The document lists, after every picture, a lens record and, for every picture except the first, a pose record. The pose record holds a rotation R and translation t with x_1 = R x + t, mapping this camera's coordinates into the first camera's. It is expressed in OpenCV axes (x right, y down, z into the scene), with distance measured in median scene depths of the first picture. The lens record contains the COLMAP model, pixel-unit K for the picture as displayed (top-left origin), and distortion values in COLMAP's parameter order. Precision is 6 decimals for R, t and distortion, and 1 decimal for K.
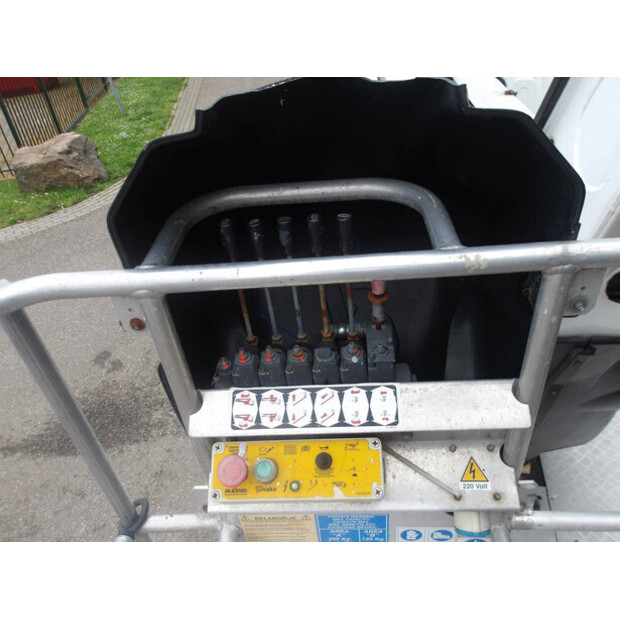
lens RADIAL K [[503.9, 0, 310.6], [0, 503.9, 310.2], [0, 0, 1]] dist [0.003000, 0.003361]
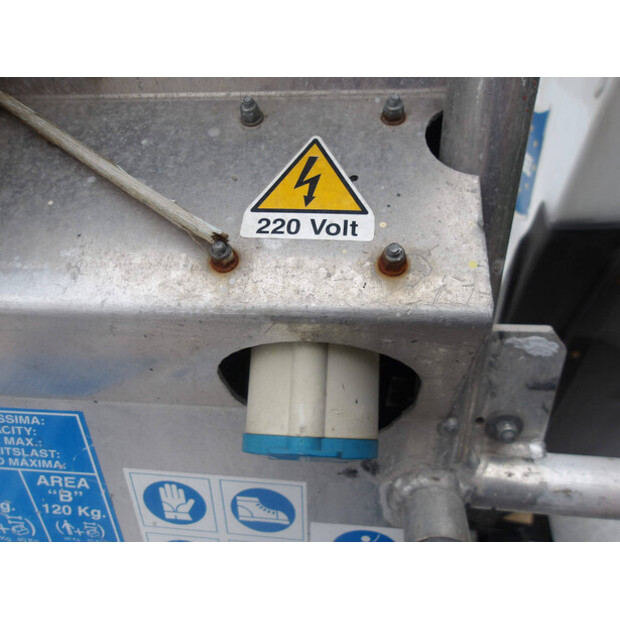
lens RADIAL K [[503.9, 0, 310.0], [0, 503.9, 312.1], [0, 0, 1]] dist [0.003000, 0.003361]
pose [[0.996344, 0.083497, -0.018057, 0.285845], [-0.085062, 0.989193, -0.119419, 0.355152], [0.007891, 0.120518, 0.992680, 0.658150]]
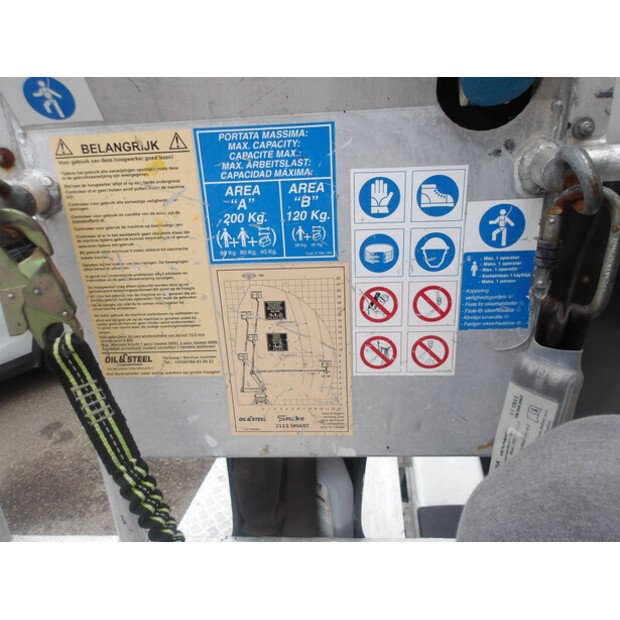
lens RADIAL K [[503.9, 0, 309.9], [0, 503.9, 308.3], [0, 0, 1]] dist [0.003000, 0.003361]
pose [[0.999313, 0.035440, 0.010811, 0.126807], [-0.031250, 0.962916, -0.267986, 0.702085], [-0.019907, 0.267464, 0.963362, 0.532508]]
